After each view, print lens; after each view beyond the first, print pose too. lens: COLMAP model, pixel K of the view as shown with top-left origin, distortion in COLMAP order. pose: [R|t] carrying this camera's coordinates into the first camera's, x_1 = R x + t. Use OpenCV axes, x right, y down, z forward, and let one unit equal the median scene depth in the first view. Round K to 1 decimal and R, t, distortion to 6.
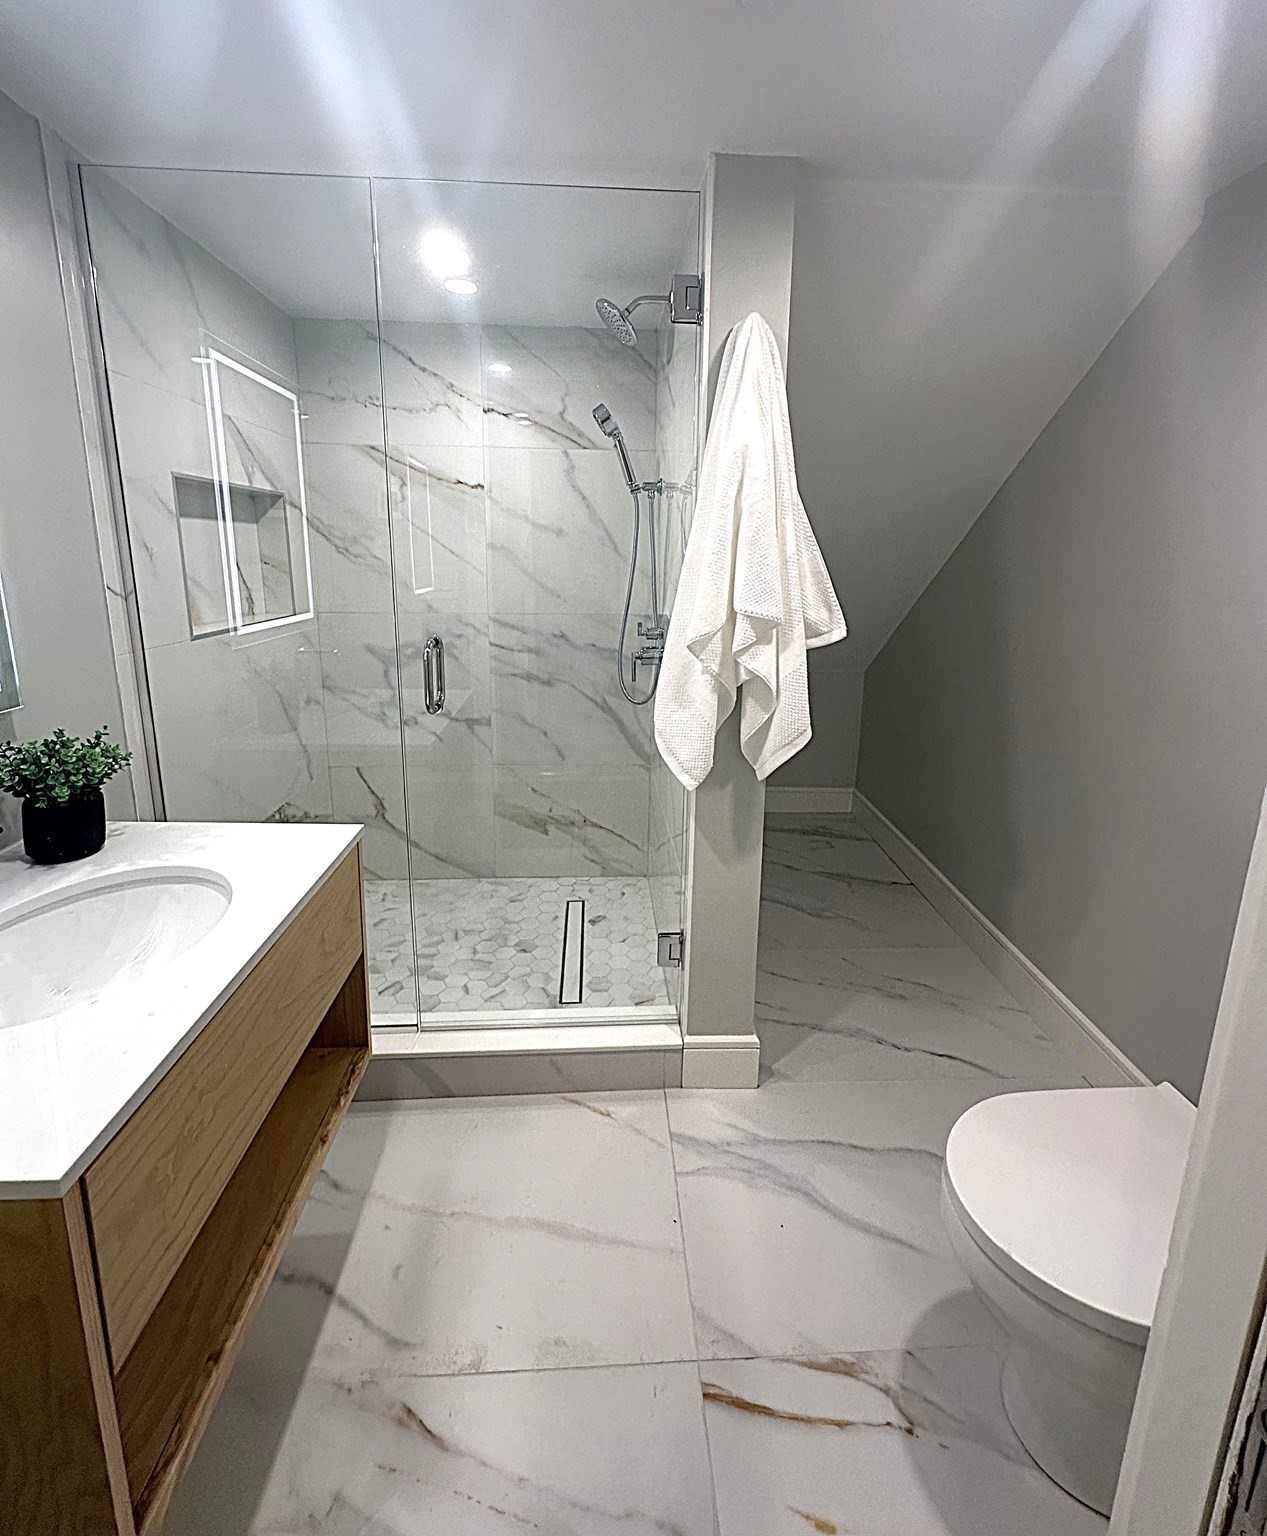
lens RADIAL K [[668.6, 0, 618.6], [0, 668.6, 678.5], [0, 0, 1]] dist [-0.000052, 0.000873]
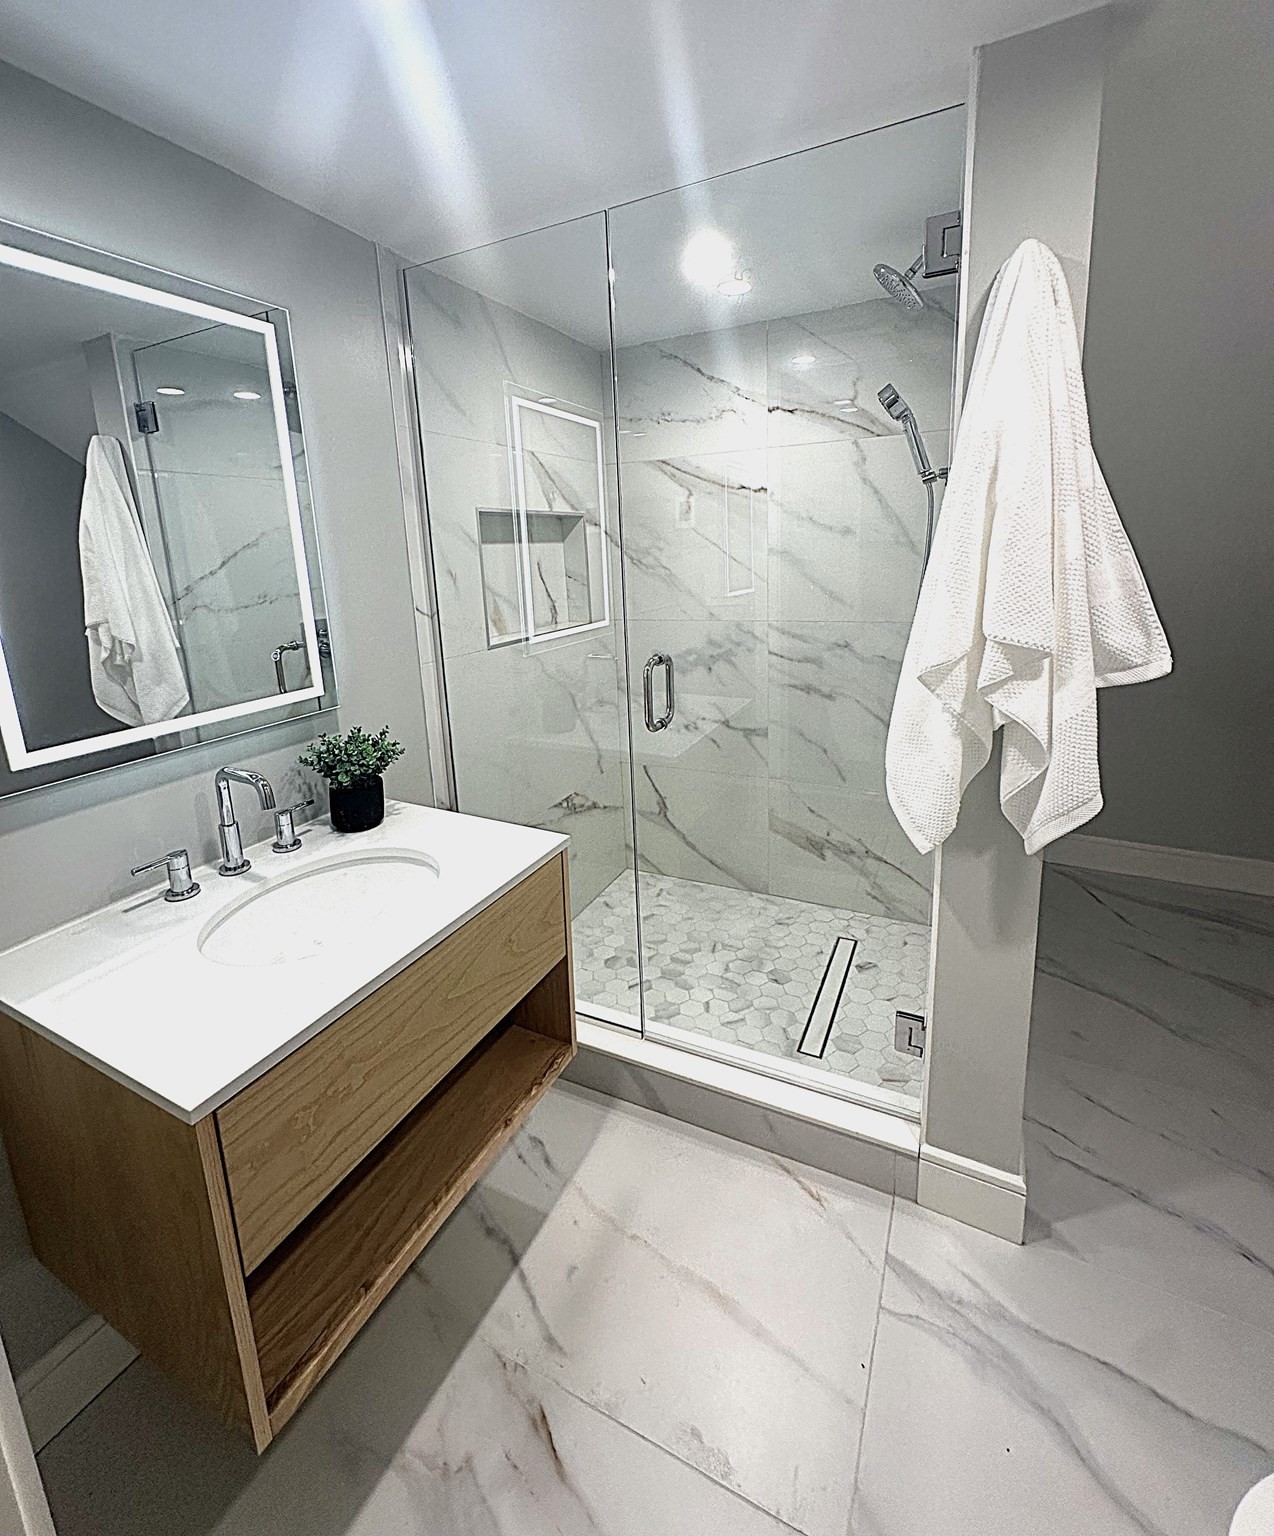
lens RADIAL K [[668.6, 0, 622.1], [0, 668.6, 678.5], [0, 0, 1]] dist [-0.000052, 0.000873]
pose [[0.874352, 0.042026, -0.483469, 0.150920], [-0.038083, 0.999113, 0.017975, -0.040153], [0.483795, 0.002696, 0.875177, 0.096046]]
